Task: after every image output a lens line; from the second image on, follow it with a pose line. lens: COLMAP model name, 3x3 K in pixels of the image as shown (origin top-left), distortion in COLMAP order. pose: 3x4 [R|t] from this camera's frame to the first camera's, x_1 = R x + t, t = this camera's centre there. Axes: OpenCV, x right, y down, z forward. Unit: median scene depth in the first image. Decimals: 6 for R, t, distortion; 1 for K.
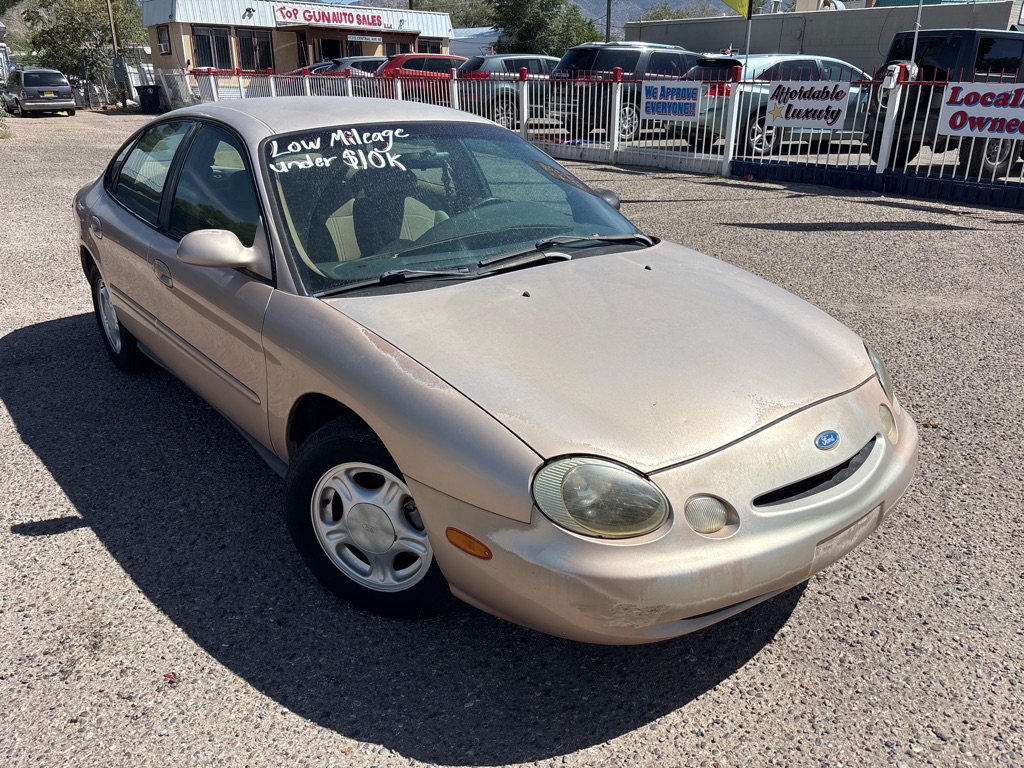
lens RADIAL K [[787.7, 0, 514.9], [0, 787.7, 382.9], [0, 0, 1]] dist [0.054979, -0.065489]
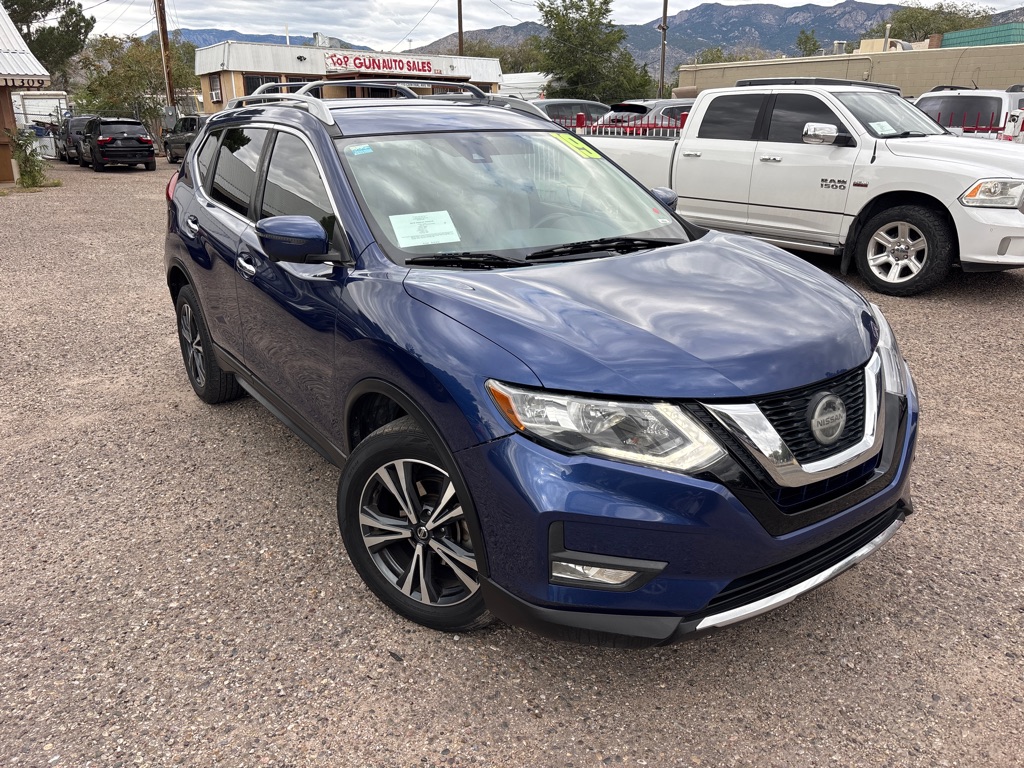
lens RADIAL K [[789.2, 0, 513.4], [0, 789.2, 386.2], [0, 0, 1]] dist [0.042695, -0.049085]
pose [[0.998380, 0.012388, -0.055540, -0.015894], [-0.014856, 0.998910, -0.044243, -0.042291], [0.054931, 0.044997, 0.997476, 0.098883]]
